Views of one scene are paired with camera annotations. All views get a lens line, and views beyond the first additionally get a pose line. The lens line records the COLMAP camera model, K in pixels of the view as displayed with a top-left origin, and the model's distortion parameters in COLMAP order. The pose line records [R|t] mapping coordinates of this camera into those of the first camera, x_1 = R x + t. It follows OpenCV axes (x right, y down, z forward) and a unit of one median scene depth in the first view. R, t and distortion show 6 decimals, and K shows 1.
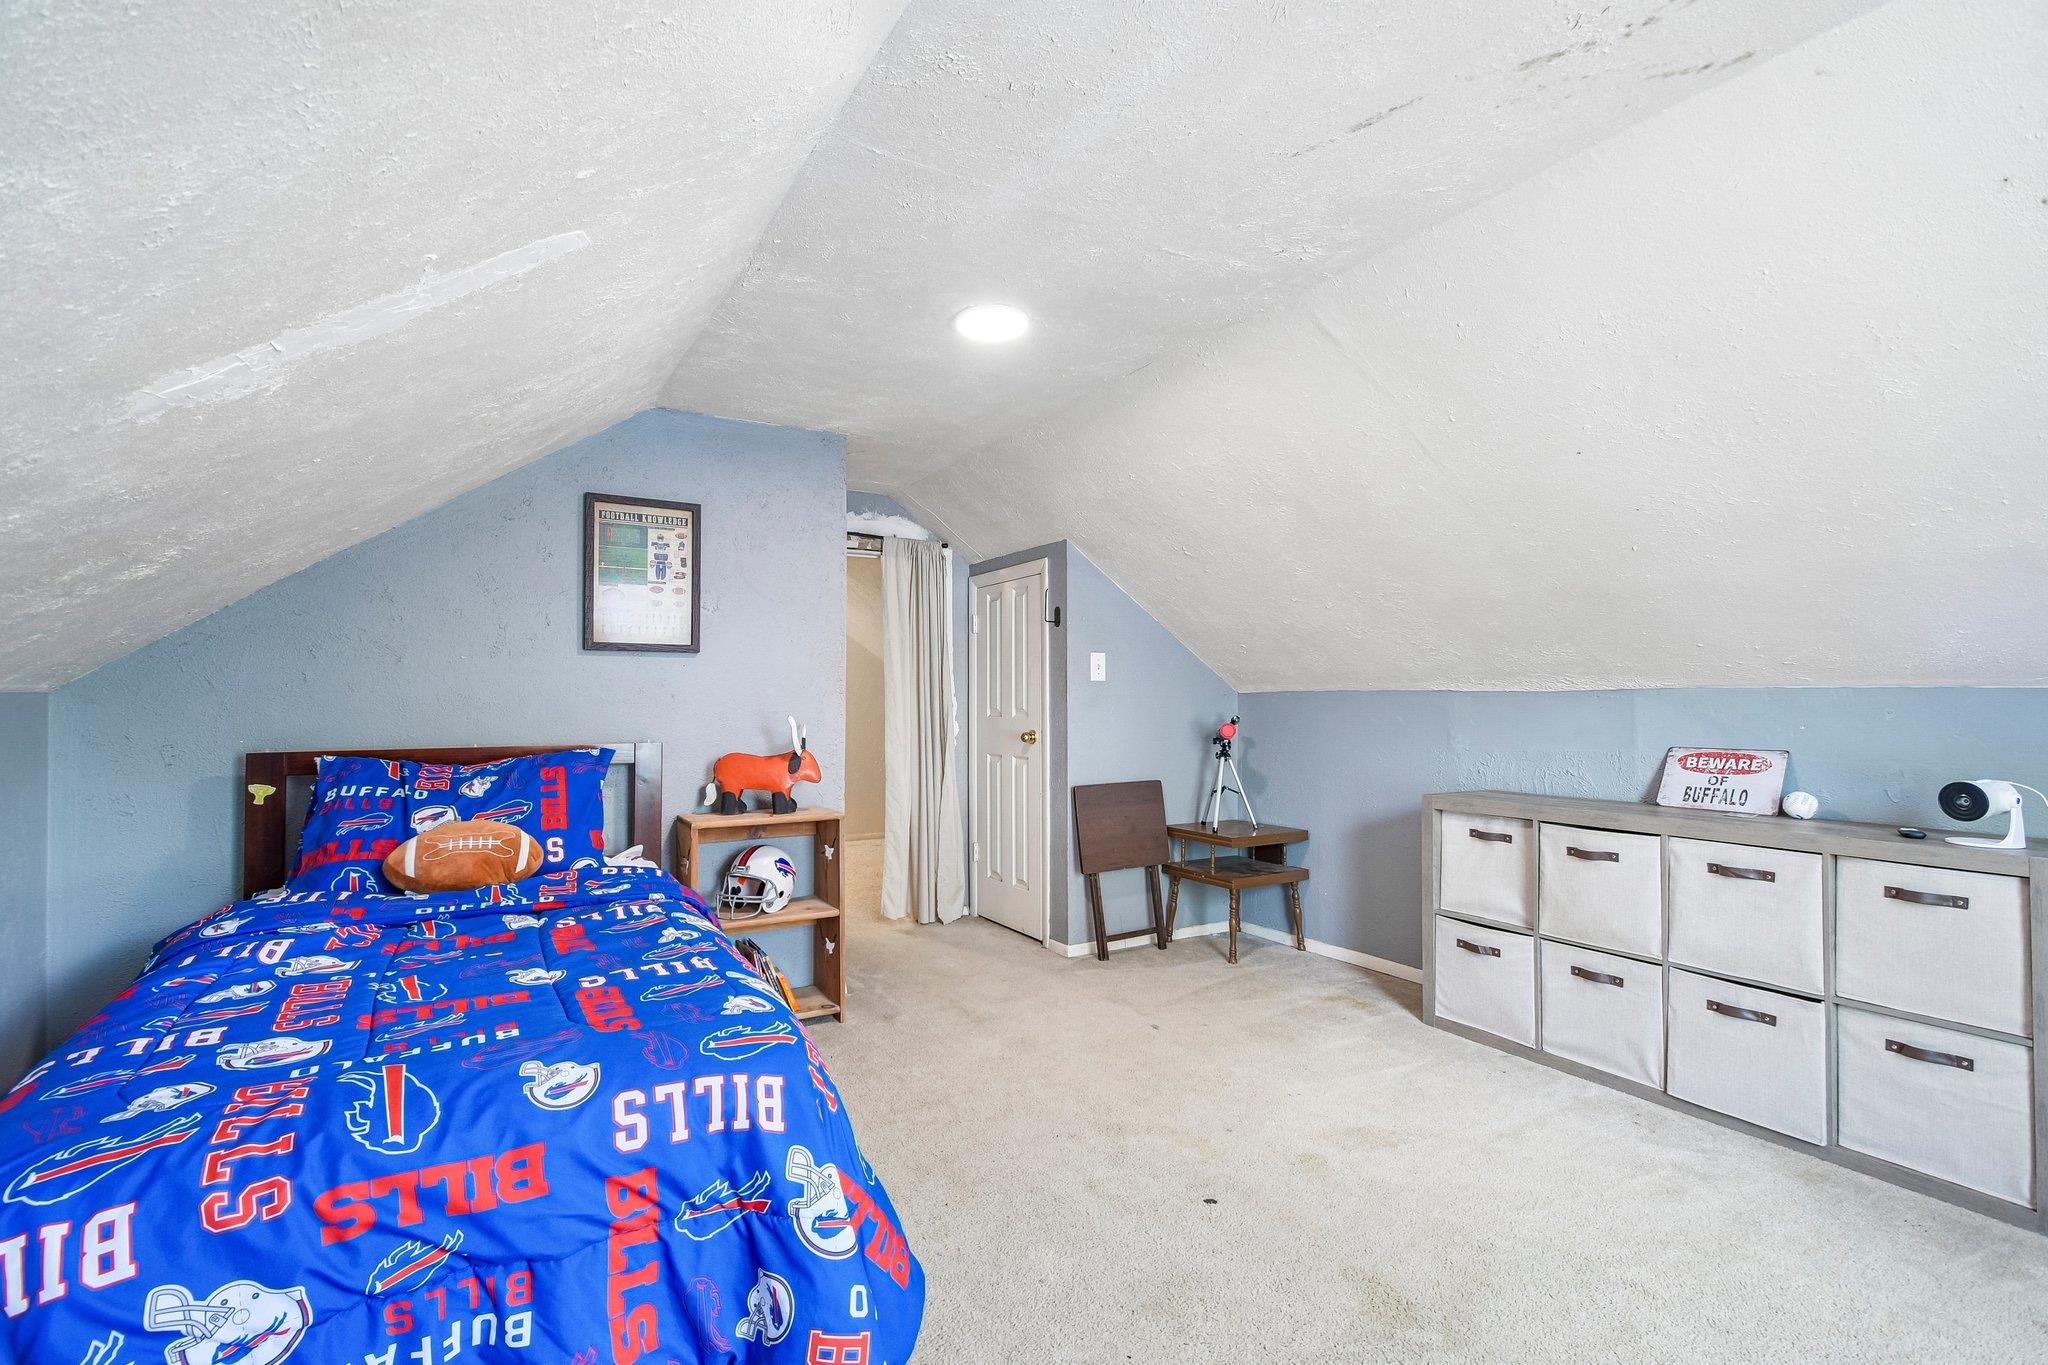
lens RADIAL K [[912.6, 0, 1021.6], [0, 912.6, 681.3], [0, 0, 1]] dist [0.018489, -0.003916]
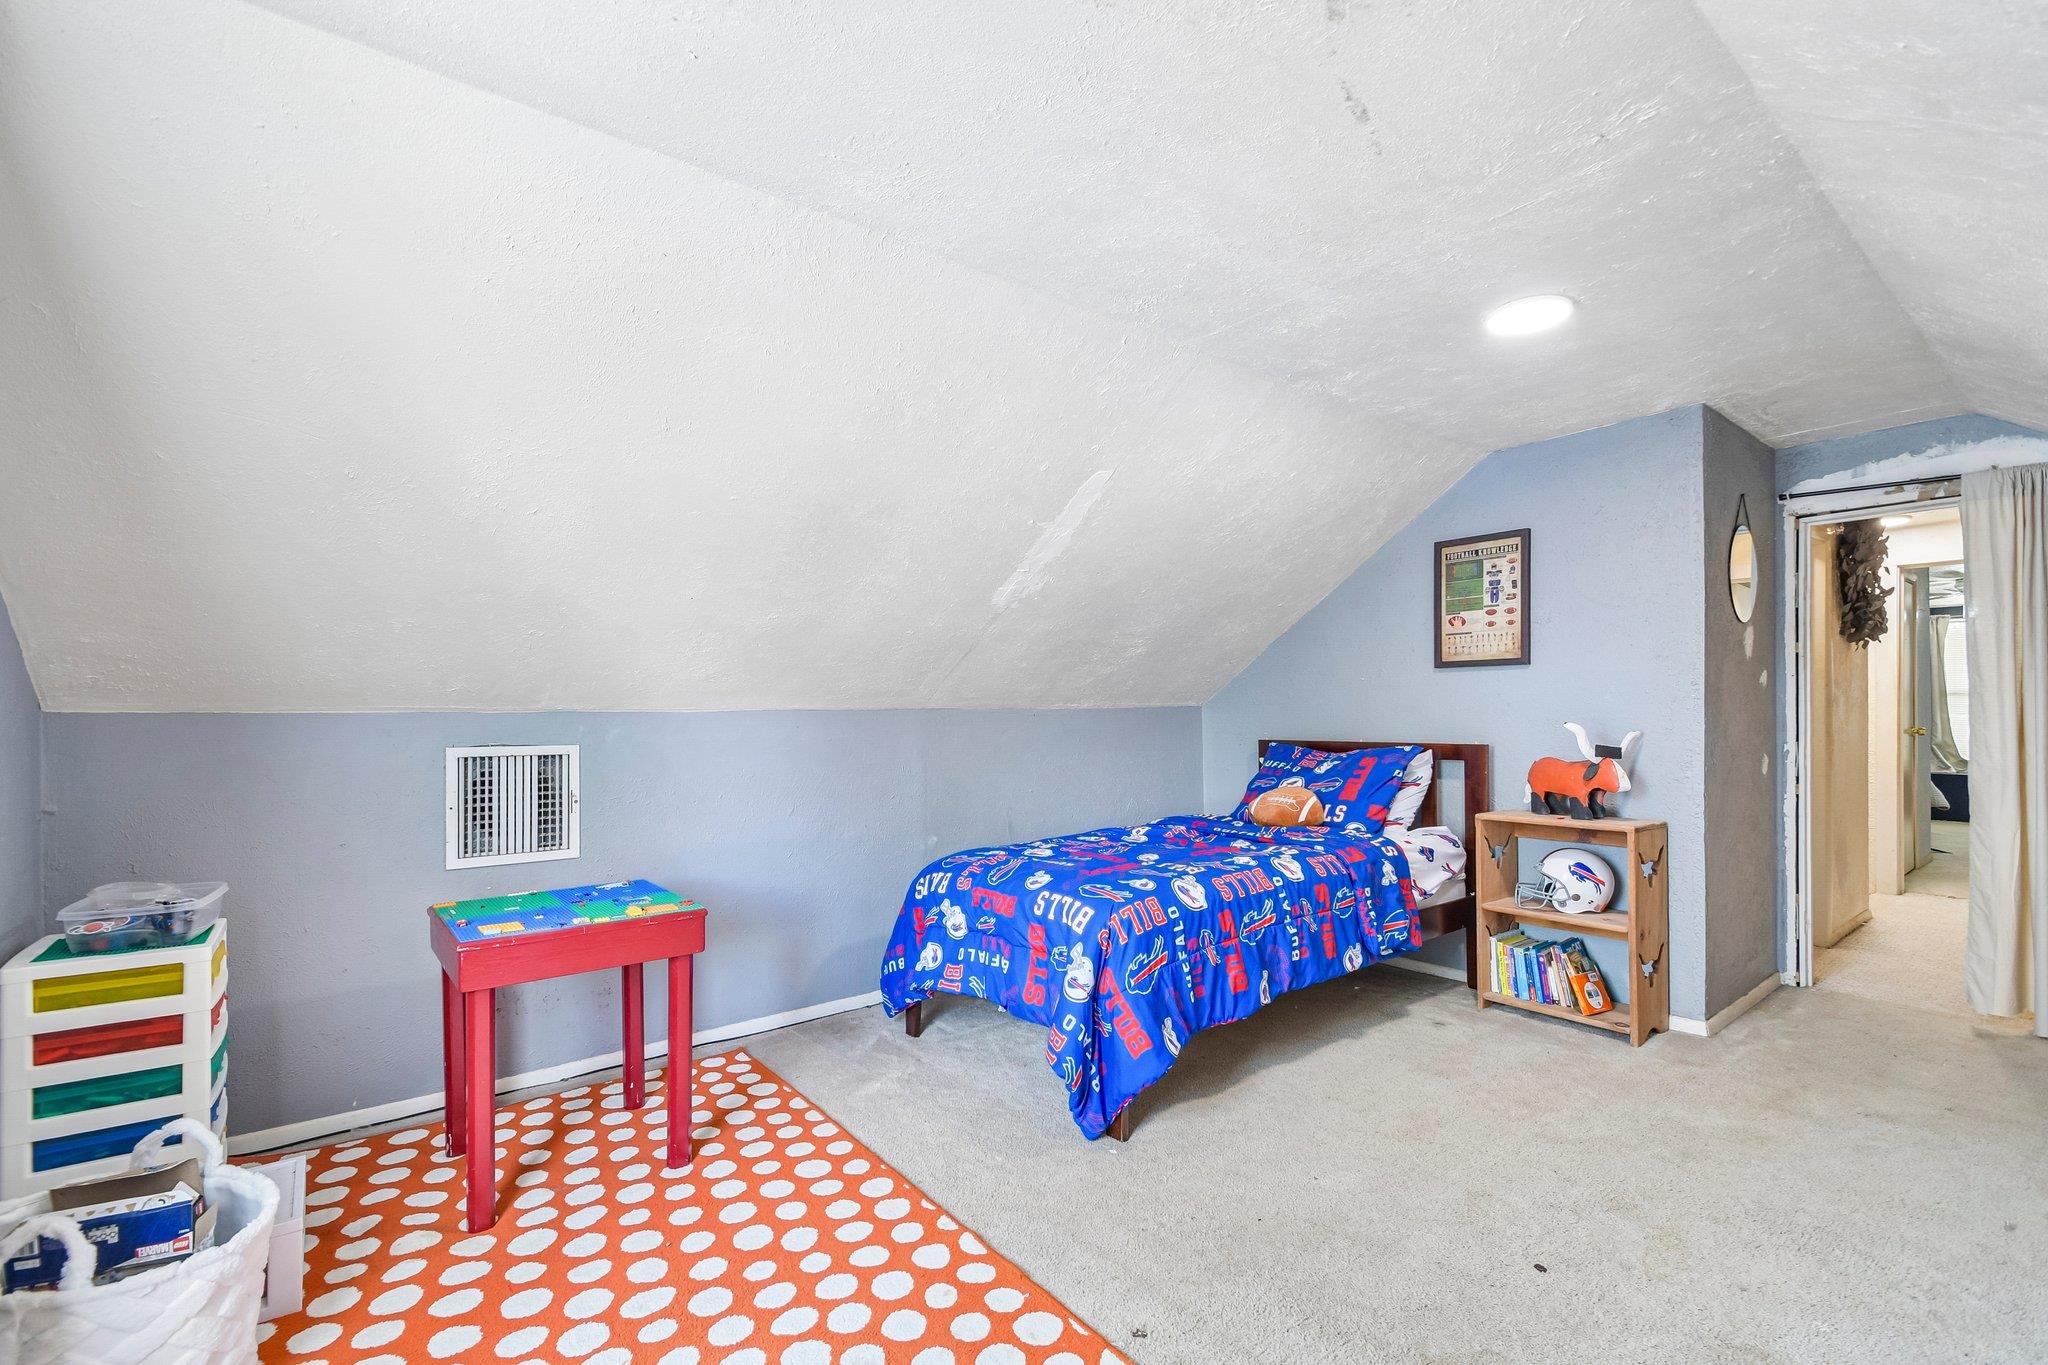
lens RADIAL K [[912.6, 0, 1038.6], [0, 912.6, 715.1], [0, 0, 1]] dist [0.018489, -0.003916]
pose [[0.155810, 0.002561, -0.987784, 0.654341], [0.027029, 0.999611, 0.006855, 0.006276], [0.987417, -0.027767, 0.155680, 0.254442]]
